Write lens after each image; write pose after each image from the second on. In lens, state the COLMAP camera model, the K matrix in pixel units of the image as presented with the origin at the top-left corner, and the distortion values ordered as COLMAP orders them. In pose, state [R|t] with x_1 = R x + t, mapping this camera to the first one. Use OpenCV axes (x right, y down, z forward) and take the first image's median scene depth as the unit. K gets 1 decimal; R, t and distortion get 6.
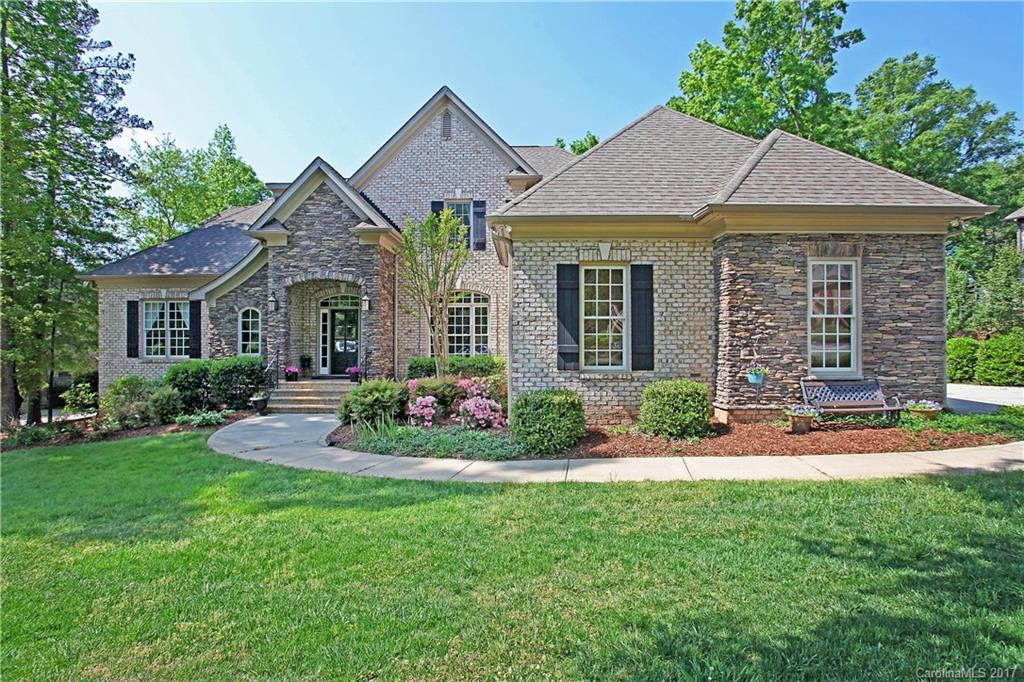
lens RADIAL K [[507.3, 0, 512.0], [0, 507.3, 341.0], [0, 0, 1]] dist [-0.060420, 0.000286]
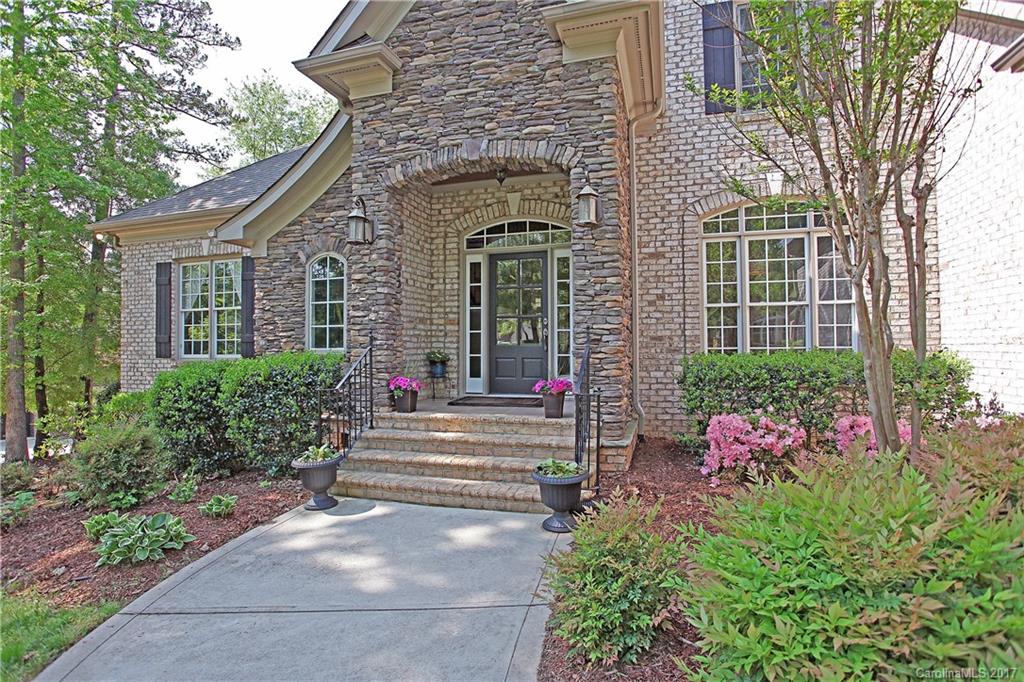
lens RADIAL K [[507.3, 0, 512.0], [0, 507.3, 341.0], [0, 0, 1]] dist [-0.060420, 0.000286]
pose [[0.965468, -0.008307, -0.260389, -0.219395], [0.004371, 0.999867, -0.015689, 0.025734], [0.260485, 0.014009, 0.965376, 0.559932]]
